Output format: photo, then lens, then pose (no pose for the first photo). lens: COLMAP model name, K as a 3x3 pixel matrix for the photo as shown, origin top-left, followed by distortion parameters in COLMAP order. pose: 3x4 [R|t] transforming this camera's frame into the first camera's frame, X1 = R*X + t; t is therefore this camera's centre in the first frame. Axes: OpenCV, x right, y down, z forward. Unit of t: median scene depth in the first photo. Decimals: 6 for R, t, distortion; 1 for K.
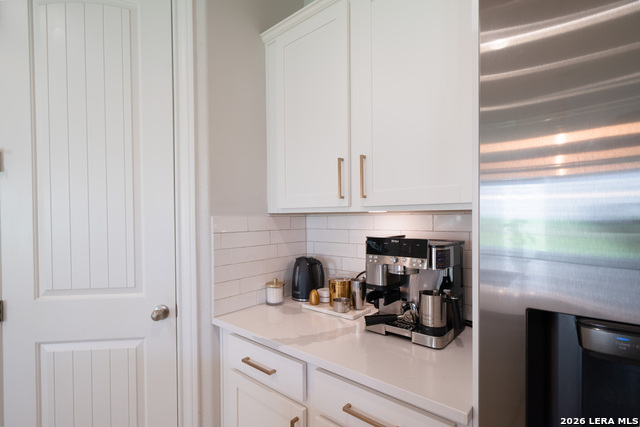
lens RADIAL K [[313.7, 0, 318.9], [0, 313.7, 222.3], [0, 0, 1]] dist [-0.000744, -0.000127]
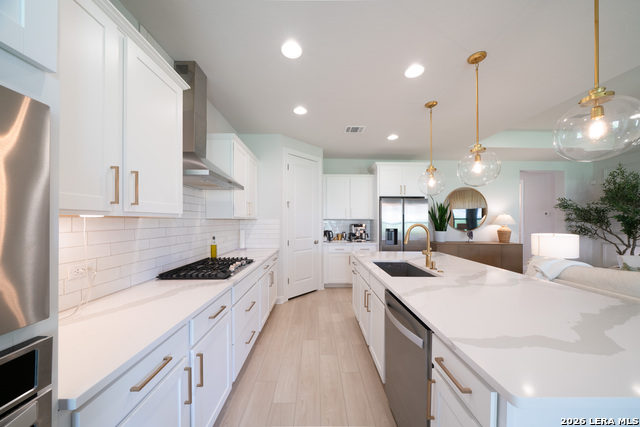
lens RADIAL K [[211.4, 0, 318.0], [0, 211.4, 226.8], [0, 0, 1]] dist [-0.000578, -0.000036]
pose [[0.756275, -0.008322, 0.654201, -2.374270], [-0.000499, 0.999911, 0.013297, 0.039042], [-0.654254, -0.010383, 0.756204, -1.232988]]
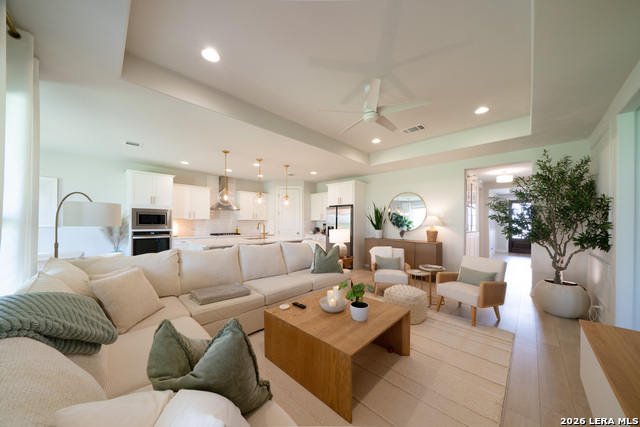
lens RADIAL K [[215.6, 0, 319.8], [0, 215.6, 219.4], [0, 0, 1]] dist [-0.000954, -0.000112]
pose [[0.997523, 0.014178, -0.068892, 0.413348], [-0.015931, 0.999561, -0.024970, 0.074266], [0.068508, 0.026006, 0.997312, -4.328403]]
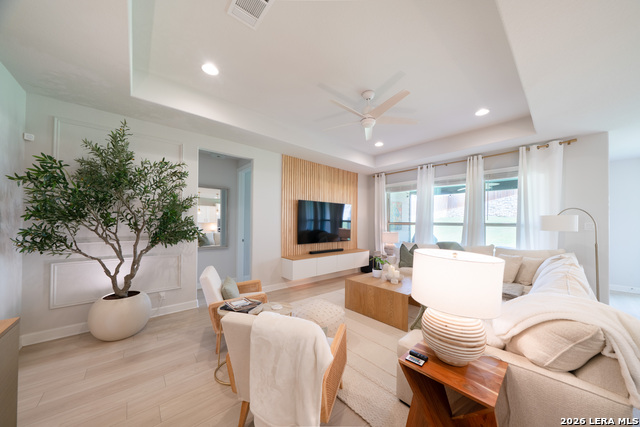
lens RADIAL K [[215.6, 0, 319.8], [0, 215.6, 219.4], [0, 0, 1]] dist [-0.000954, -0.000112]
pose [[-0.988815, 0.009164, 0.148865, 0.789452], [0.009516, 0.999953, 0.001651, 0.010122], [-0.148843, 0.003049, -0.988856, -0.268105]]
